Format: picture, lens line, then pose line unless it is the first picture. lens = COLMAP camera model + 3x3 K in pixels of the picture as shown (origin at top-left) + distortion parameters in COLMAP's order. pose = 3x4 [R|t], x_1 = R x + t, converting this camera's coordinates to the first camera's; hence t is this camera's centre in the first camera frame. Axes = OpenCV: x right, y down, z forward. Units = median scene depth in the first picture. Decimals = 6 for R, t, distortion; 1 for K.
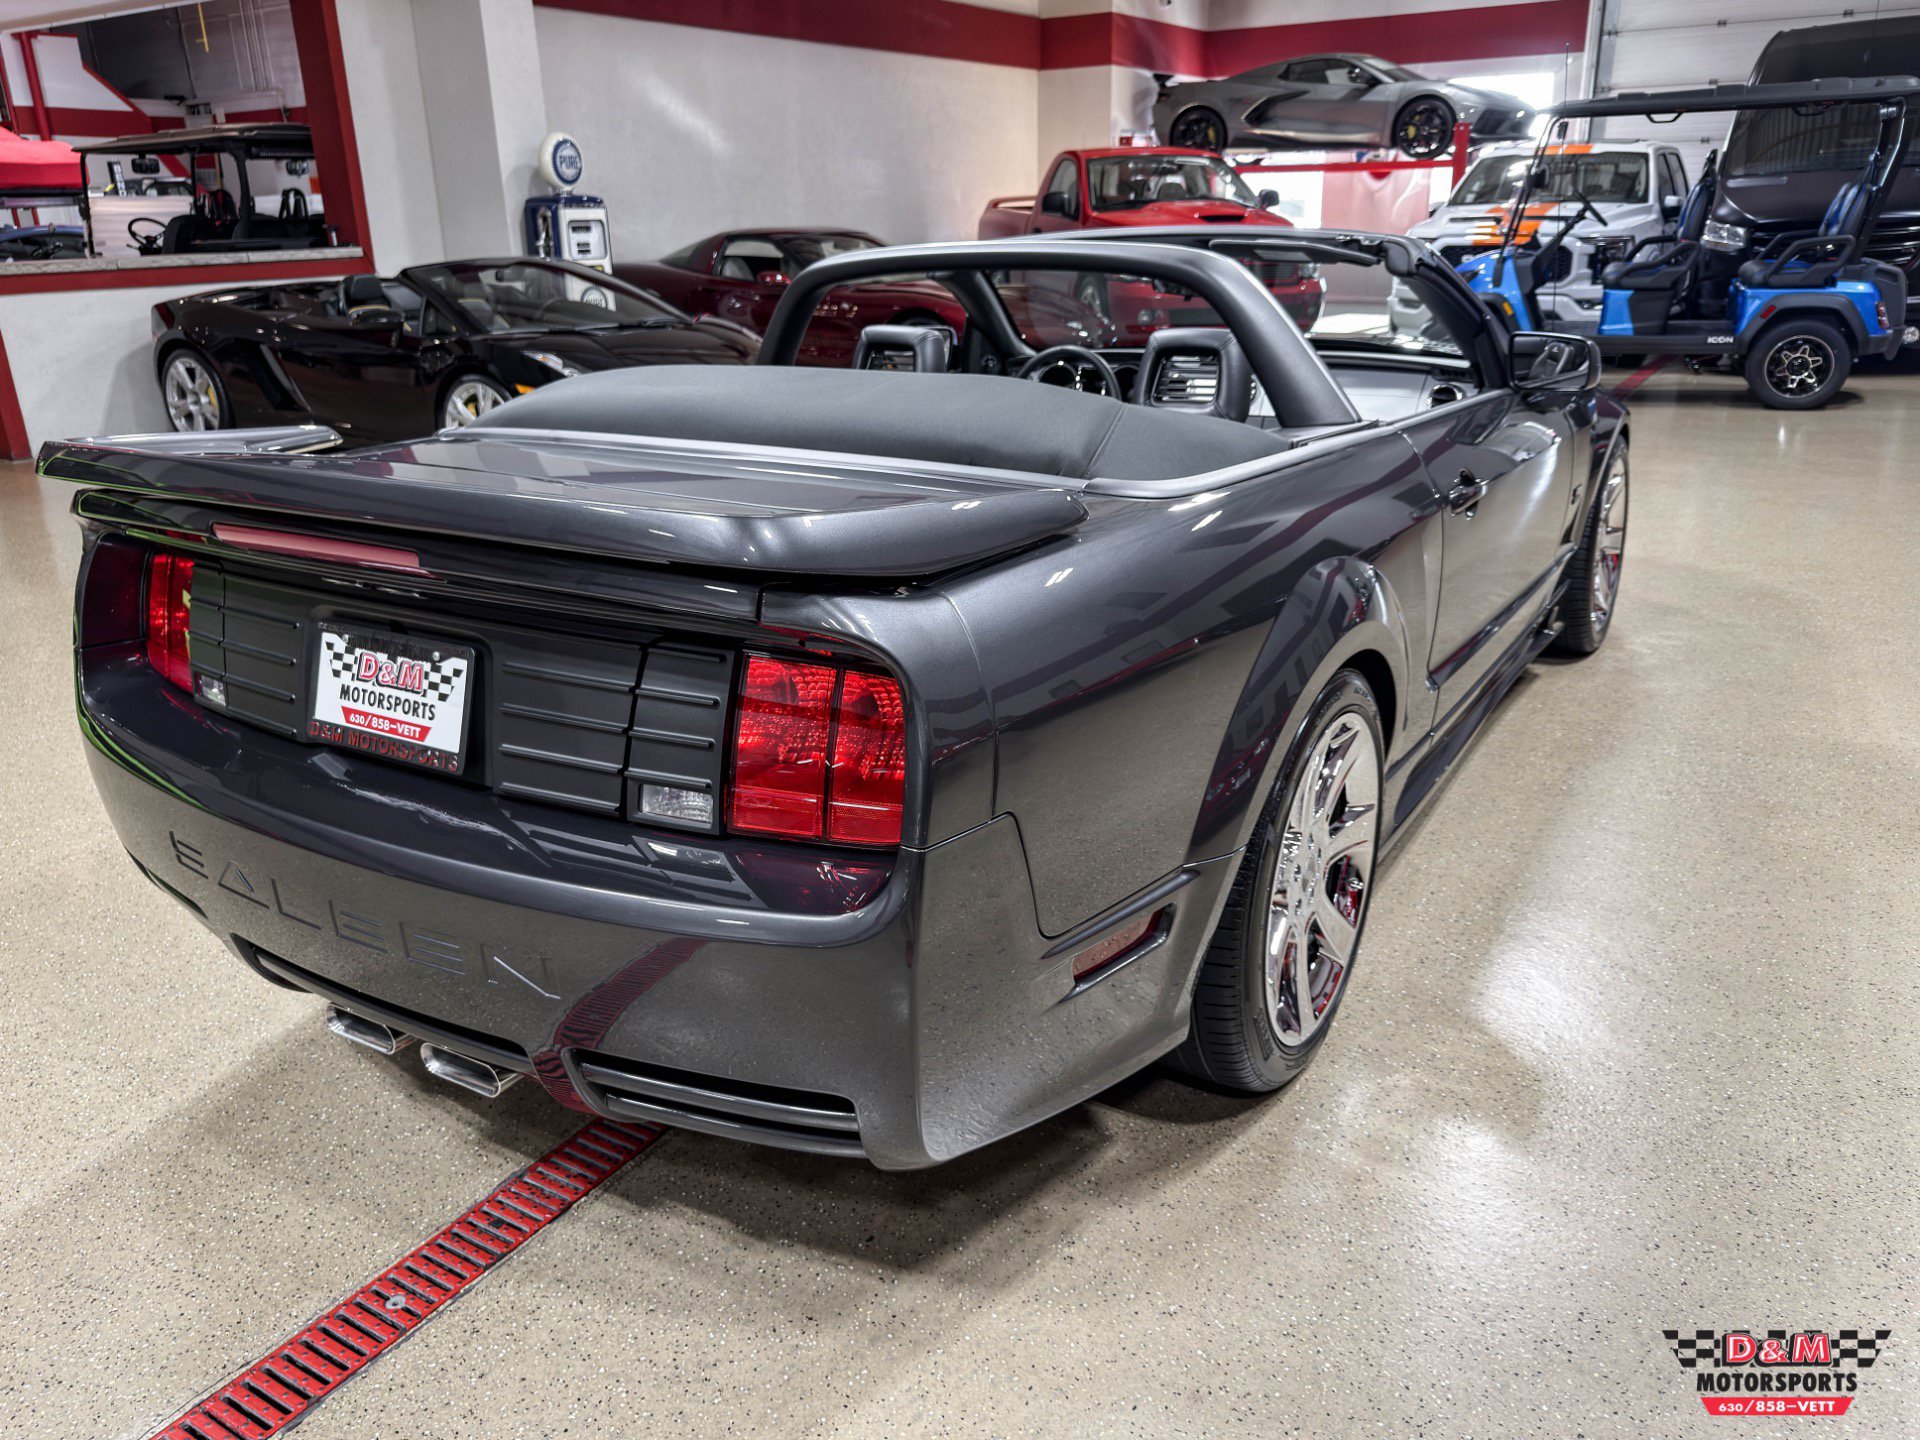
lens RADIAL K [[1419.1, 0, 955.9], [0, 1419.1, 712.2], [0, 0, 1]] dist [-0.027945, 0.009314]
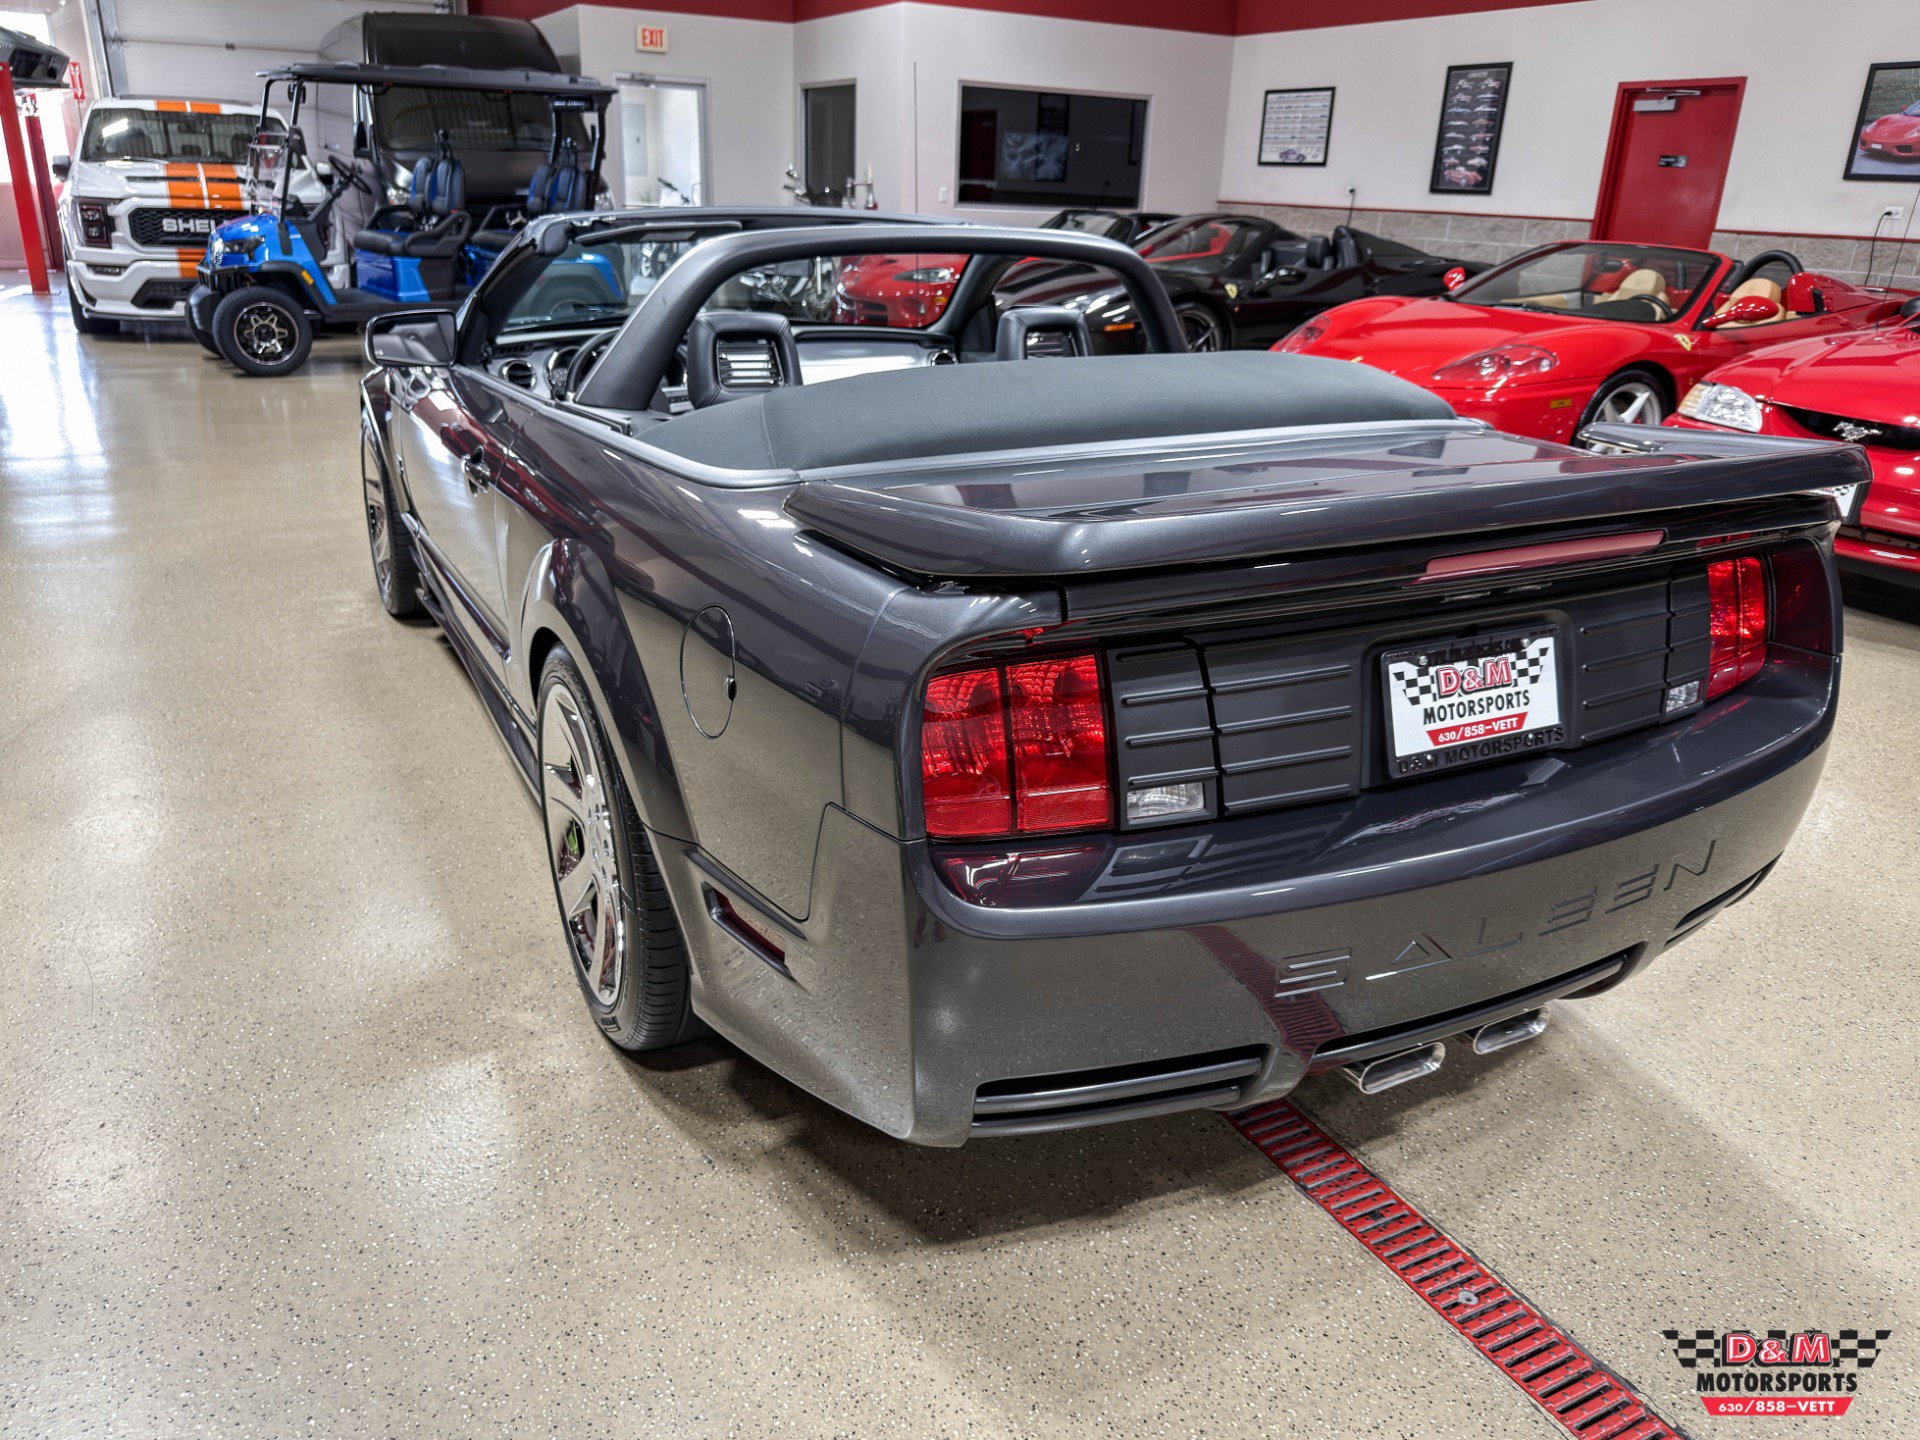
lens RADIAL K [[1397.3, 0, 969.2], [0, 1397.3, 698.7], [0, 0, 1]] dist [-0.008472, -0.008500]
pose [[0.497890, -0.254821, 0.828958, -0.263000], [0.238038, 0.959301, 0.151918, -0.046679], [-0.833933, 0.121686, 0.538283, 0.144480]]
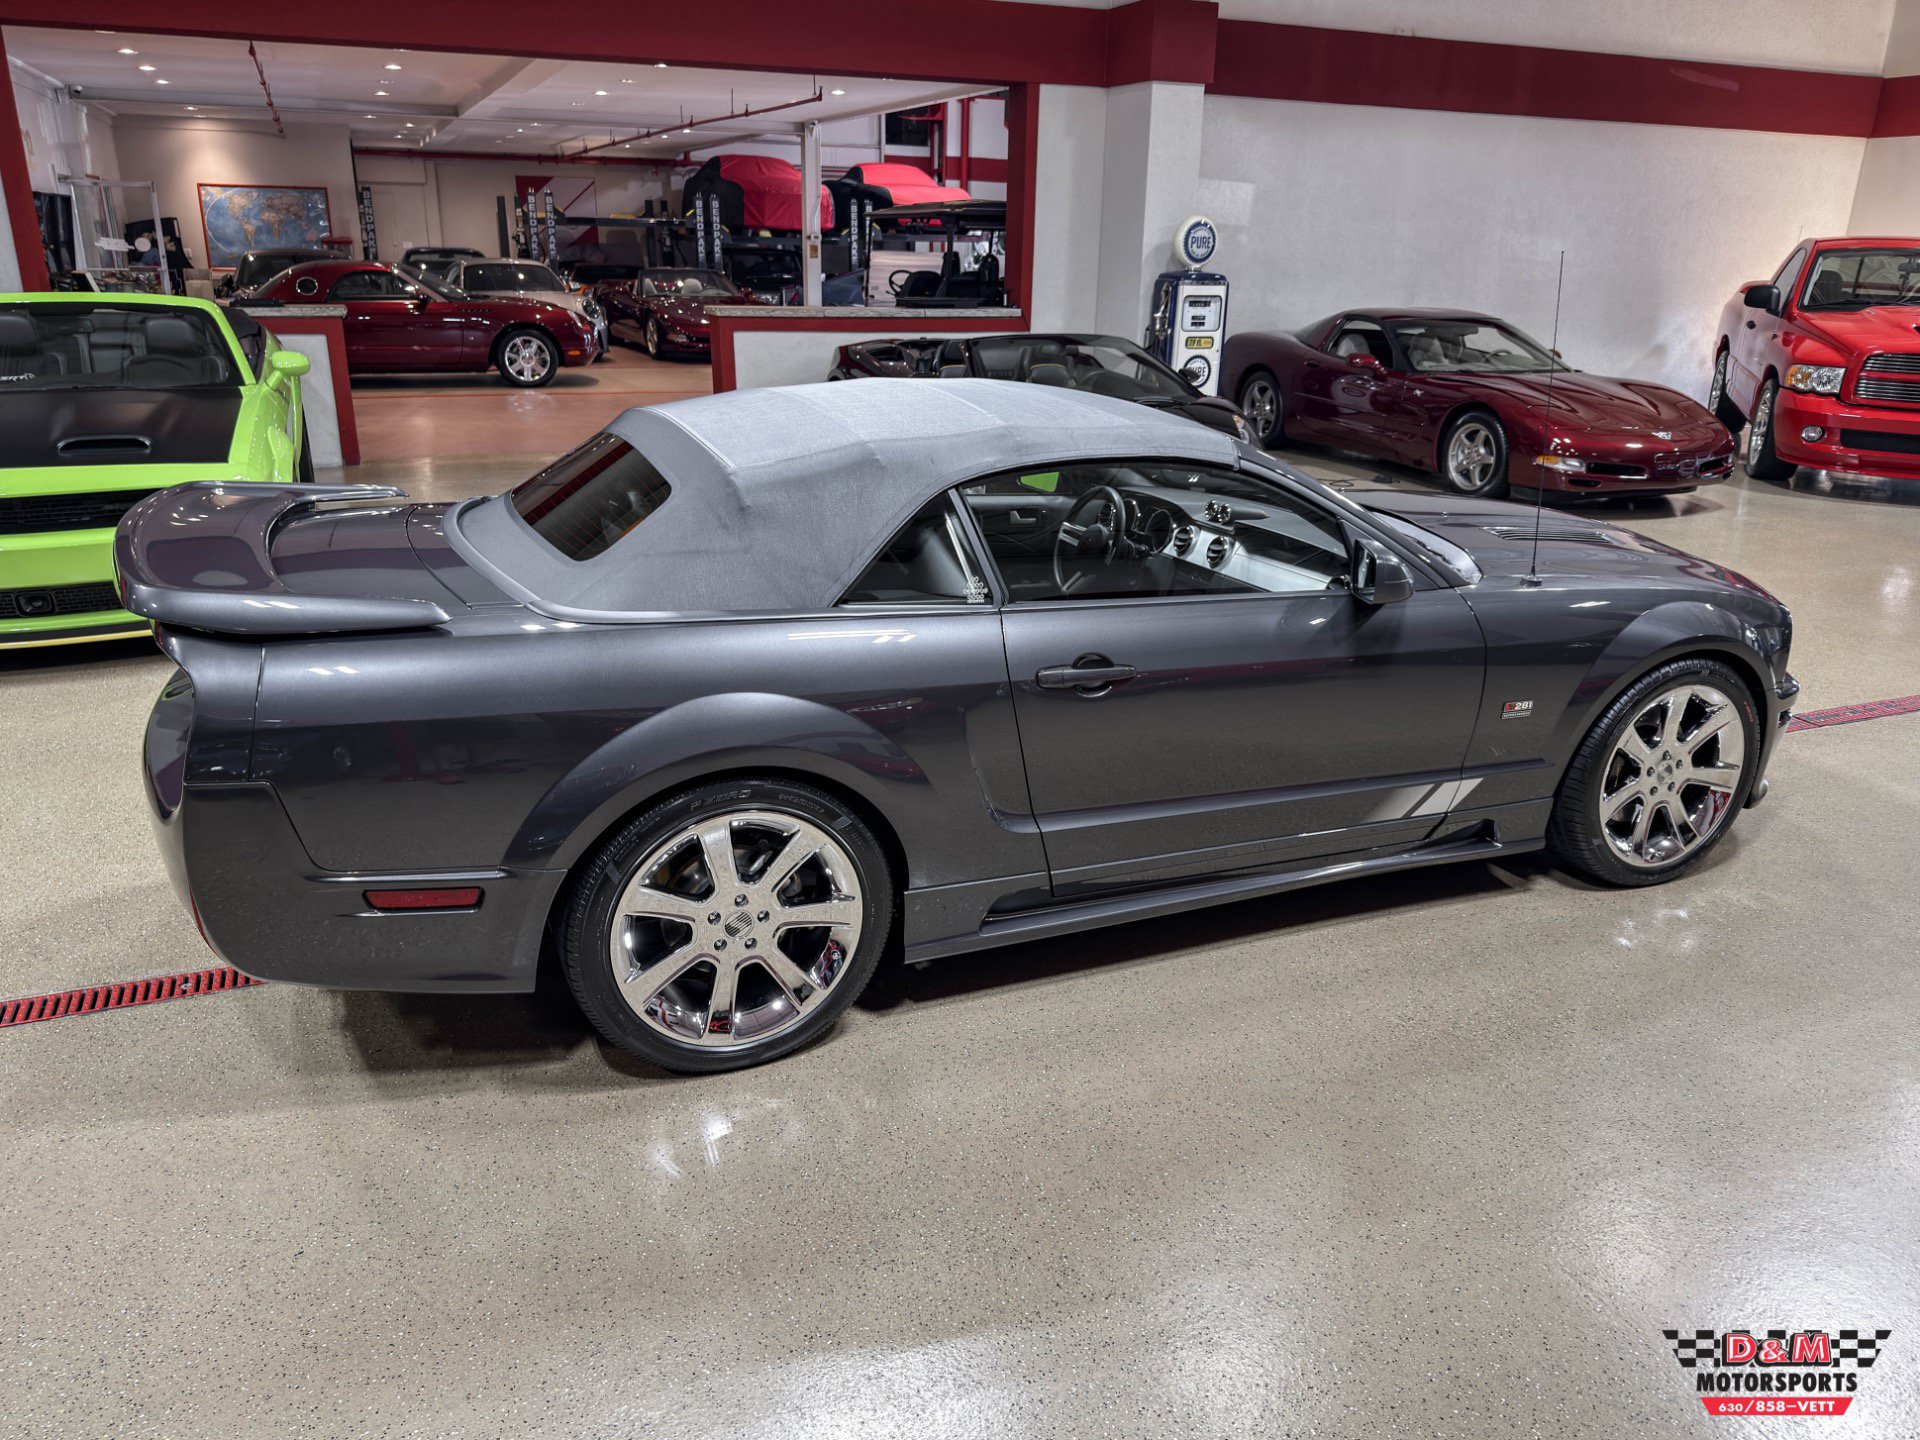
lens RADIAL K [[1374.3, 0, 972.8], [0, 1374.3, 741.9], [0, 0, 1]] dist [-0.002938, -0.004337]
pose [[0.827159, 0.225173, -0.514884, 0.256057], [-0.222179, 0.972602, 0.068416, -0.045816], [0.516183, 0.057805, 0.854525, 0.001644]]
